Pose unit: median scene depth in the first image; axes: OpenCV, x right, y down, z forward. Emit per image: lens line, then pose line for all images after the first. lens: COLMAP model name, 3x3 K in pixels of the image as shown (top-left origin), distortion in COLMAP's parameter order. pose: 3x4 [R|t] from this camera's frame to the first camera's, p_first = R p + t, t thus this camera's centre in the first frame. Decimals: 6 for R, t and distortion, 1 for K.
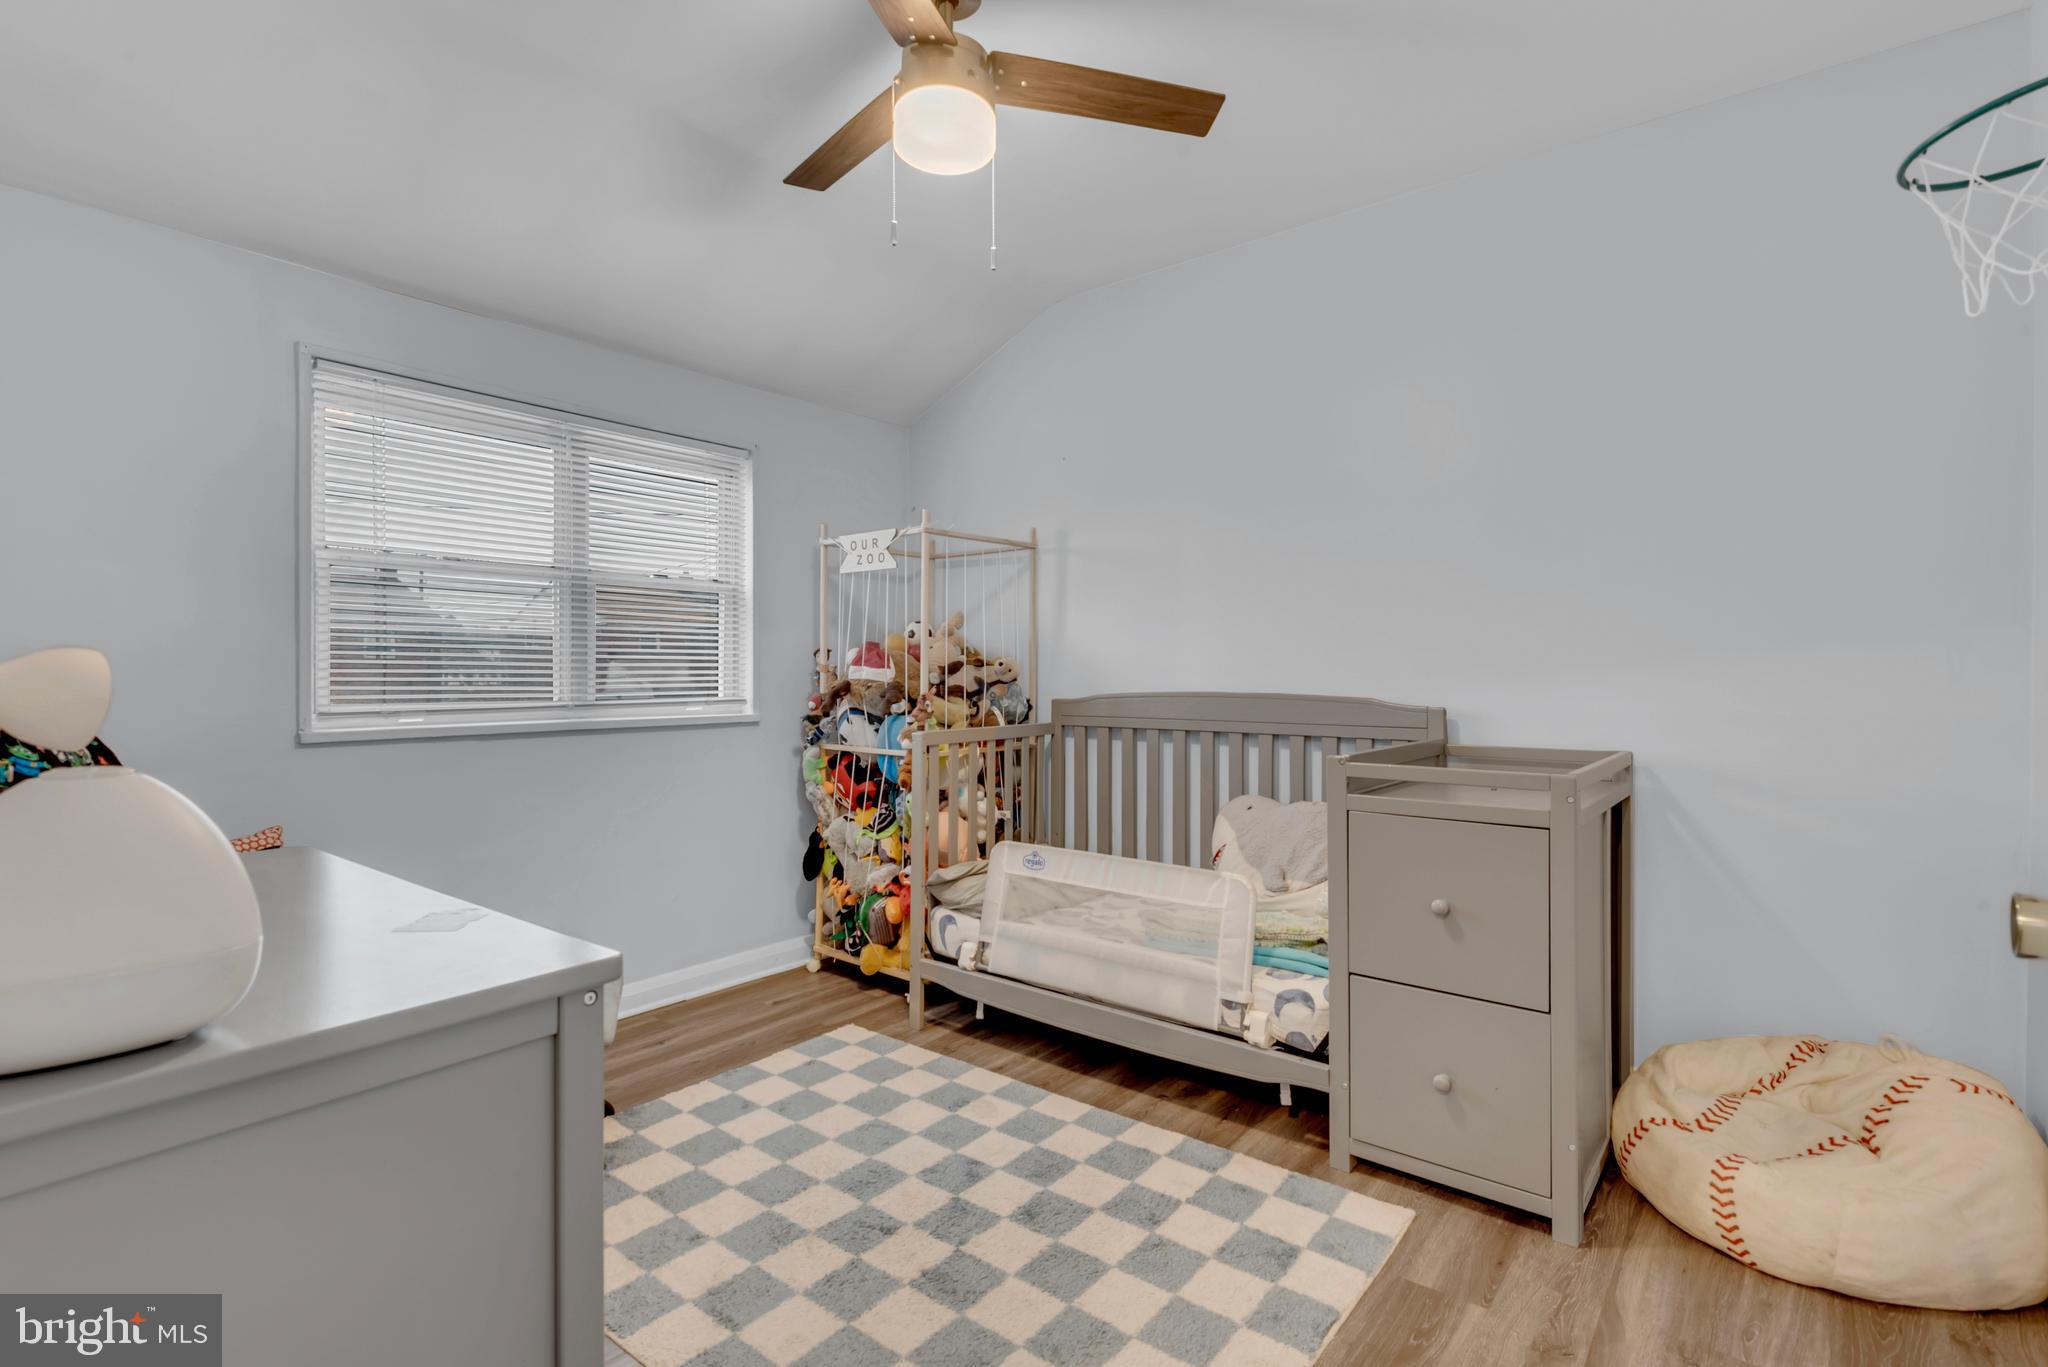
lens RADIAL K [[921.2, 0, 1039.5], [0, 921.2, 674.8], [0, 0, 1]] dist [0.012967, -0.010340]
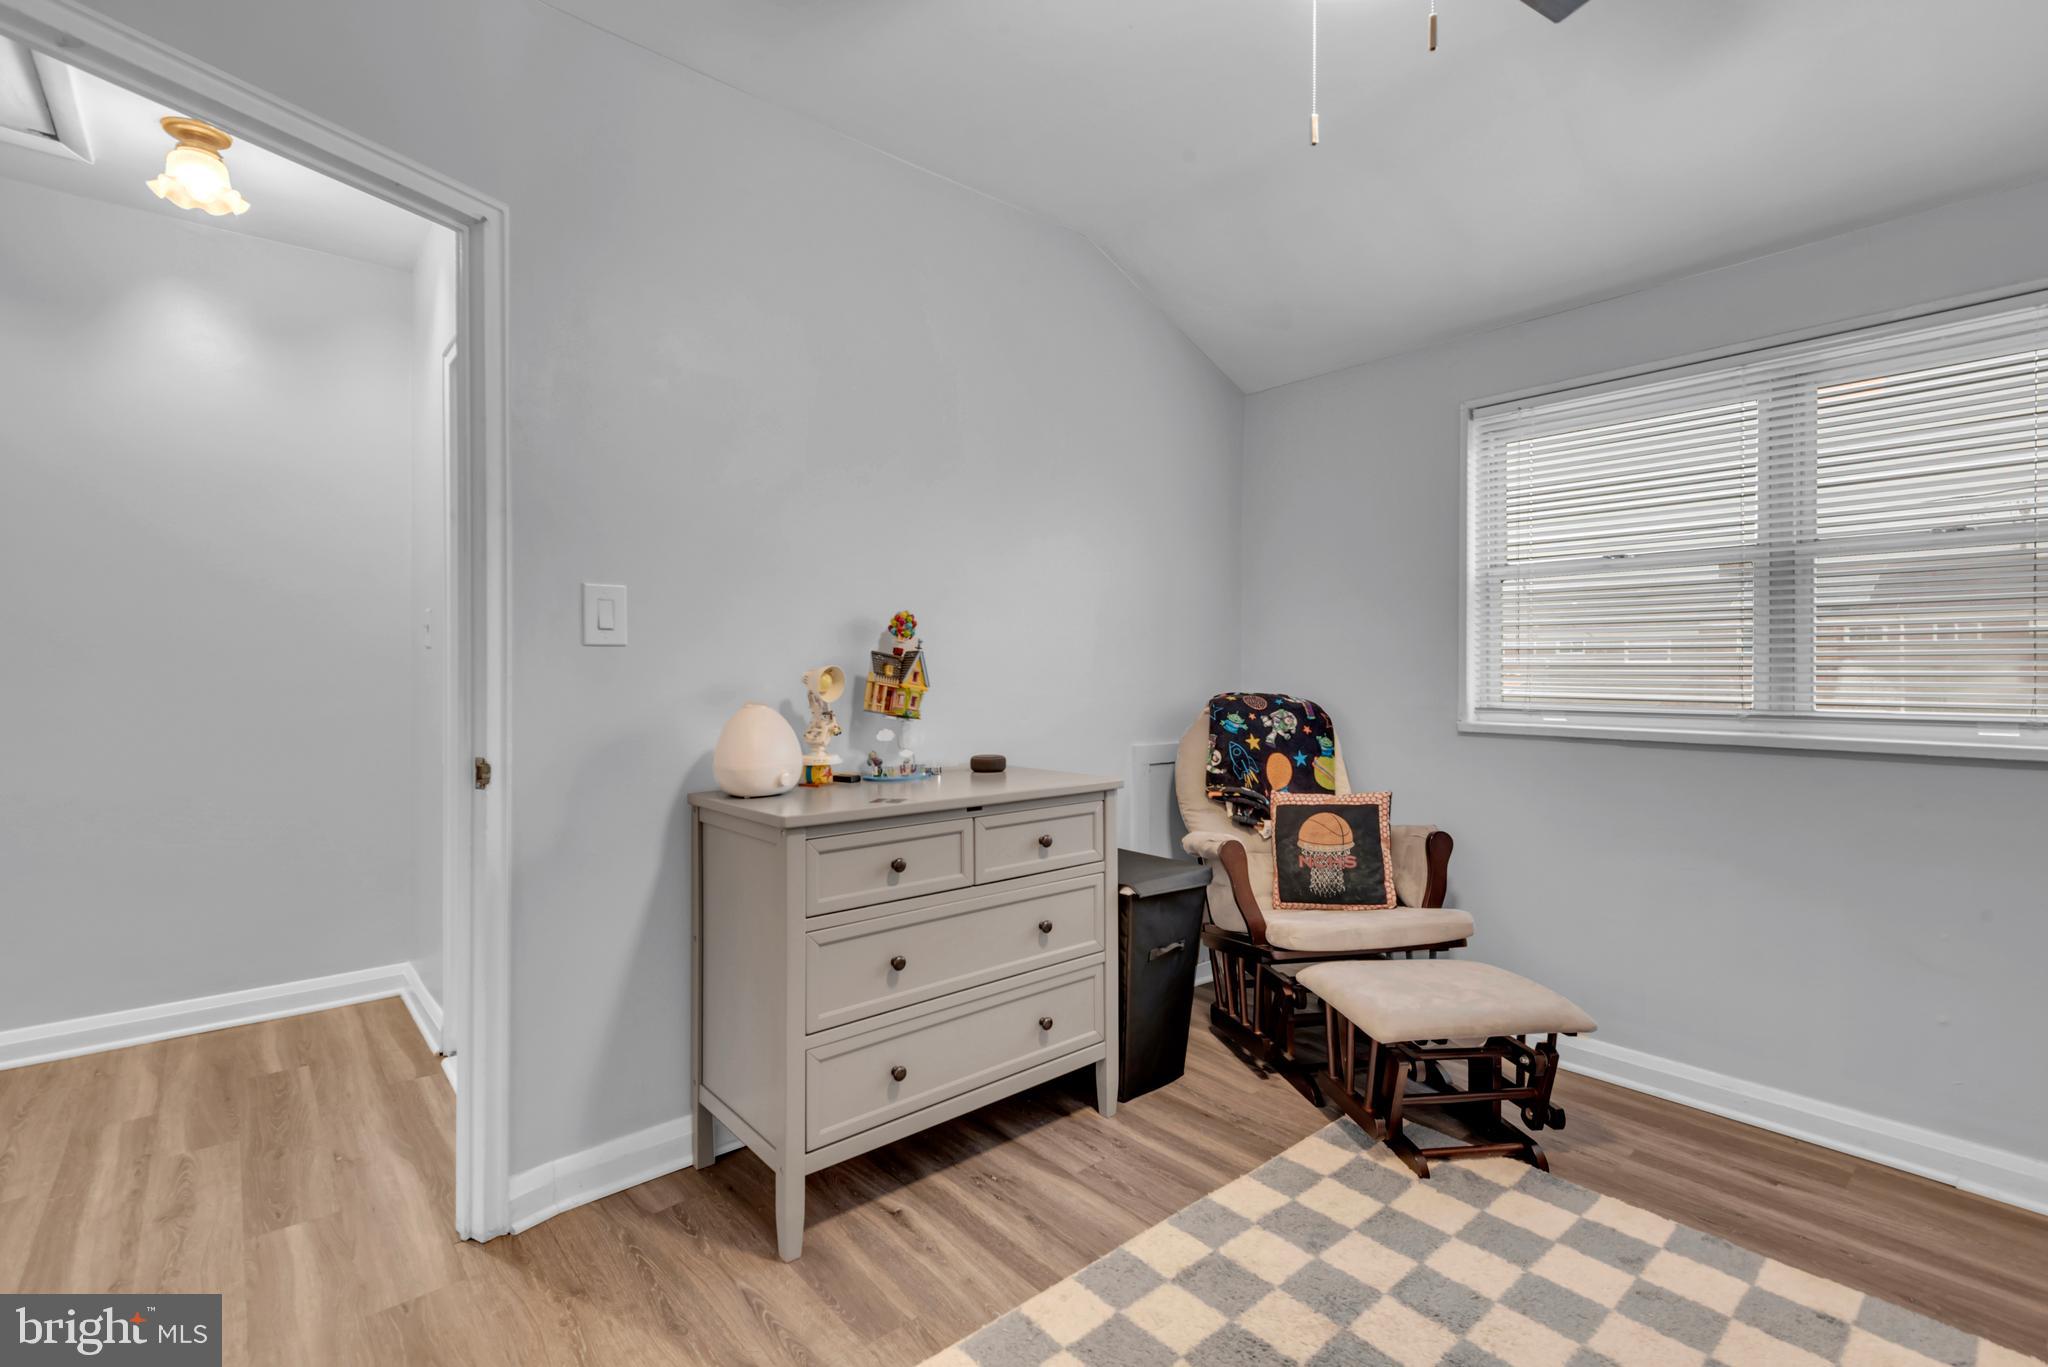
lens RADIAL K [[921.2, 0, 1039.9], [0, 921.2, 678.6], [0, 0, 1]] dist [0.012967, -0.010340]
pose [[-0.175454, 0.005785, -0.984471, 0.449546], [-0.008242, 0.999939, 0.007345, 0.000363], [0.984453, 0.009403, -0.175395, 0.611645]]
